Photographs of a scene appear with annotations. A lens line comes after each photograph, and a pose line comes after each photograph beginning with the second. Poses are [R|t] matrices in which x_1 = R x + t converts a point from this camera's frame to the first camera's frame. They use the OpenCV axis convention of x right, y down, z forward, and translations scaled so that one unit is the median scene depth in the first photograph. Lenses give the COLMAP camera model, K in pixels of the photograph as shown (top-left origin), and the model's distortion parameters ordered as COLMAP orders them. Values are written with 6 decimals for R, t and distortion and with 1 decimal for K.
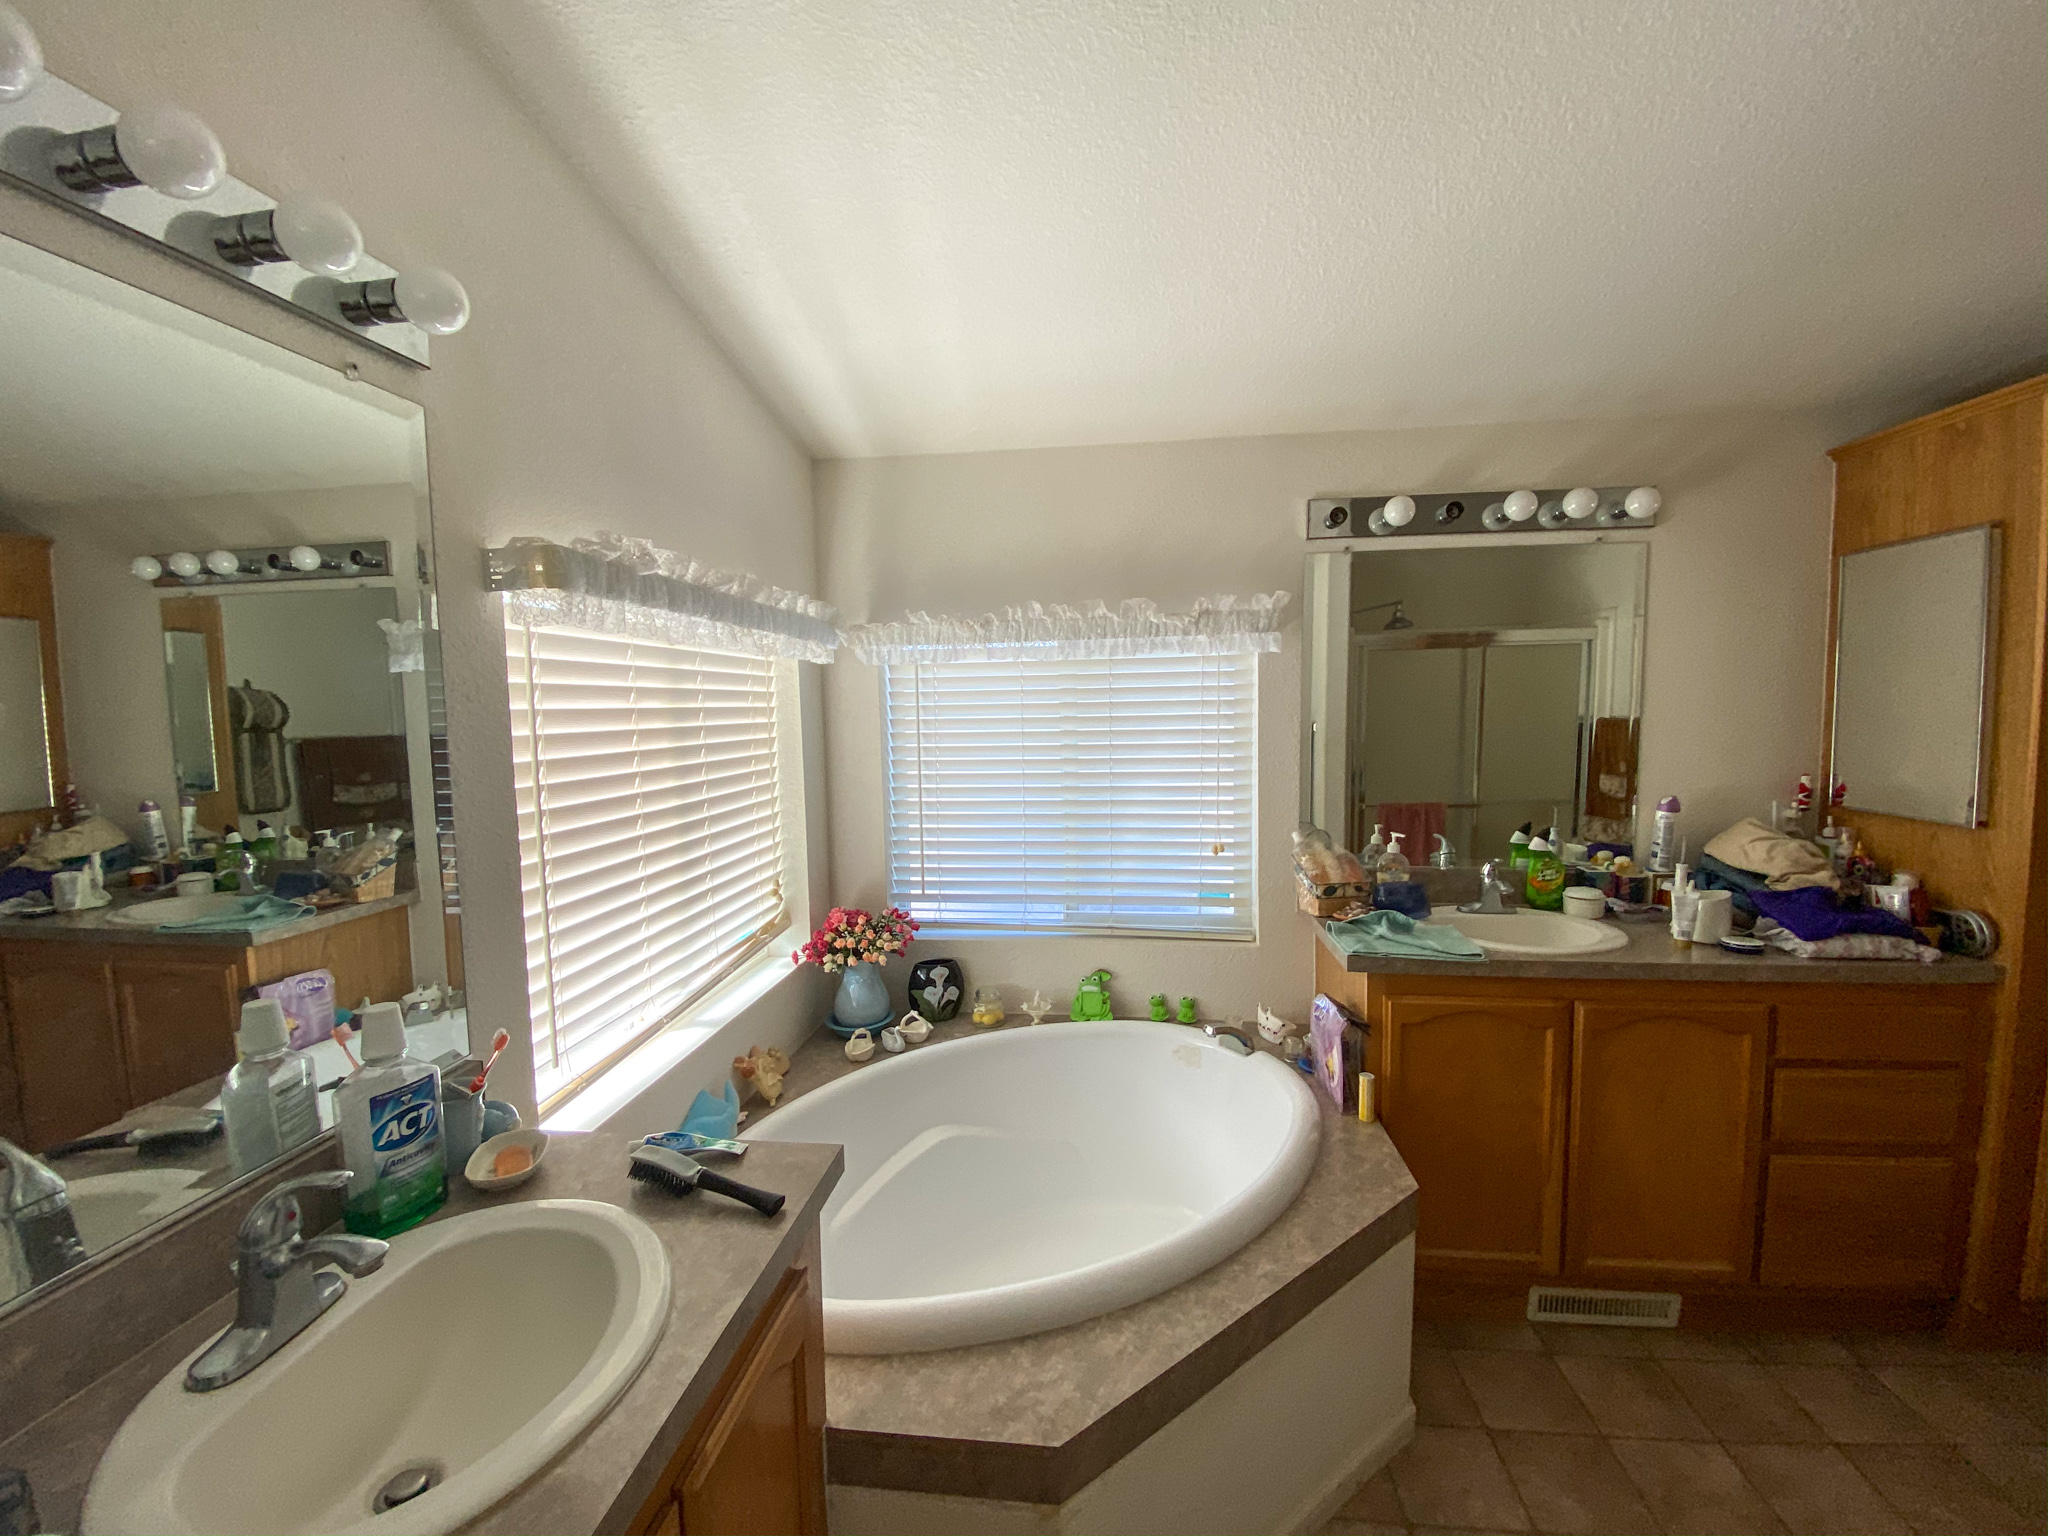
lens RADIAL K [[845.5, 0, 1032.3], [0, 845.5, 772.2], [0, 0, 1]] dist [0.033338, -0.025027]
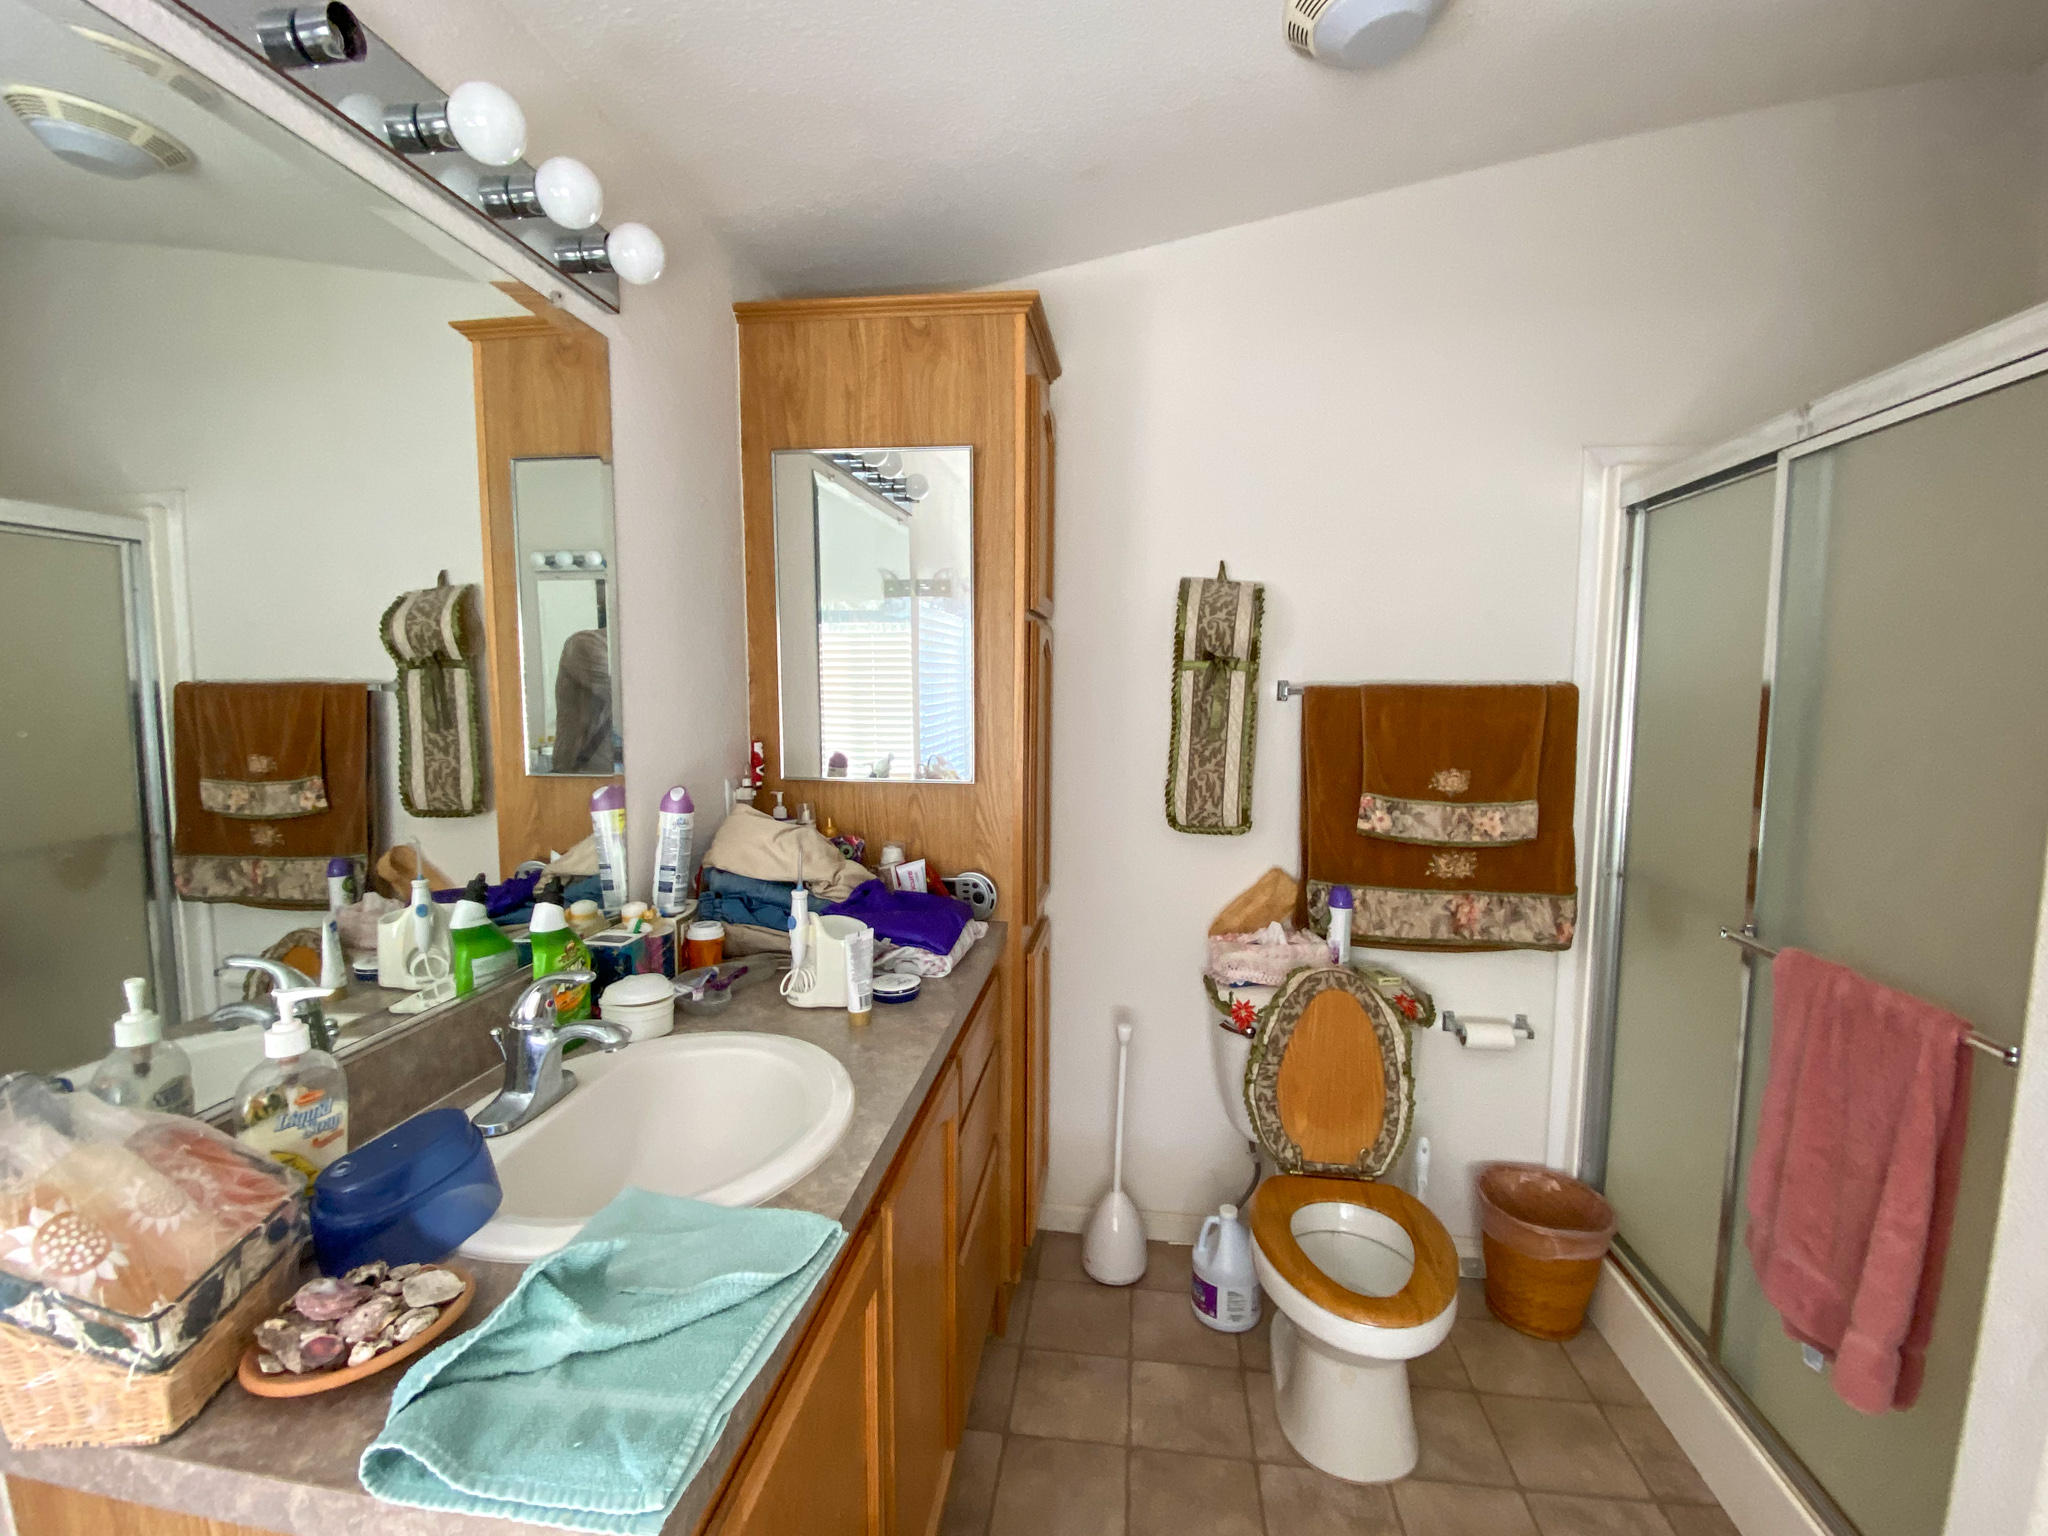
lens RADIAL K [[912.1, 0, 1024.0], [0, 912.1, 768.0], [0, 0, 1]] dist [0.001594, -0.012371]
pose [[0.001227, -0.073318, 0.997308, 0.110820], [0.077773, 0.994295, 0.073001, -0.012721], [-0.996970, 0.077474, 0.006922, 0.770205]]
